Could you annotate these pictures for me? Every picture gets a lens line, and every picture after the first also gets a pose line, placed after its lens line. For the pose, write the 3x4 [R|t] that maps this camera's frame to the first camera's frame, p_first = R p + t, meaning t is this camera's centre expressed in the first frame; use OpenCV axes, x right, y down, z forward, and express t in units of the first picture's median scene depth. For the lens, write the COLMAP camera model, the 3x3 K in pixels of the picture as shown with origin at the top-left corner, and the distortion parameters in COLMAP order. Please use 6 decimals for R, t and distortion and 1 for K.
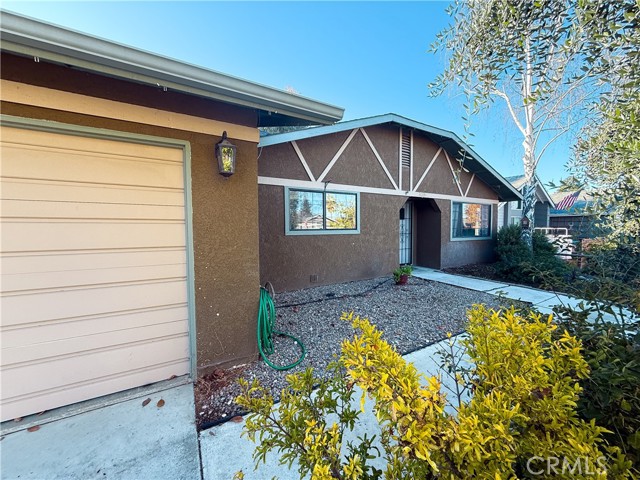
lens RADIAL K [[251.1, 0, 320.5], [0, 251.1, 242.0], [0, 0, 1]] dist [0.002426, -0.000335]
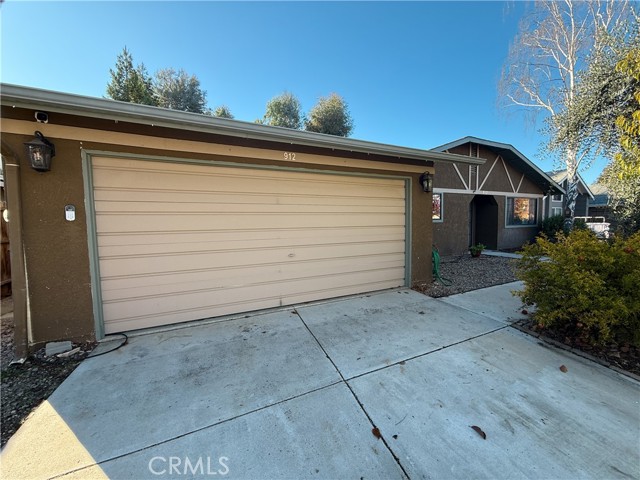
lens RADIAL K [[251.1, 0, 321.0], [0, 251.1, 241.8], [0, 0, 1]] dist [0.002426, -0.000335]
pose [[0.997124, -0.007273, -0.075444, -0.320408], [0.008932, 0.999725, 0.021680, 0.030479], [0.075266, -0.022292, 0.996914, -0.348079]]
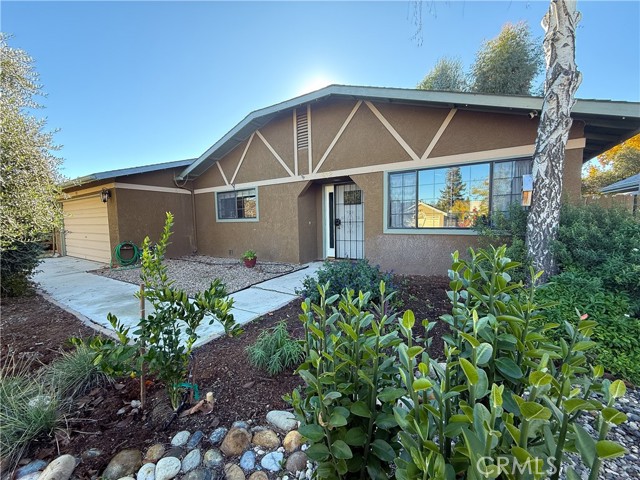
lens RADIAL K [[251.1, 0, 319.6], [0, 251.1, 234.1], [0, 0, 1]] dist [0.002426, -0.000335]
pose [[0.459336, 0.053722, -0.886636, 1.032409], [-0.031243, 0.998529, 0.044316, -0.026431], [0.887713, 0.007345, 0.460339, 0.546275]]
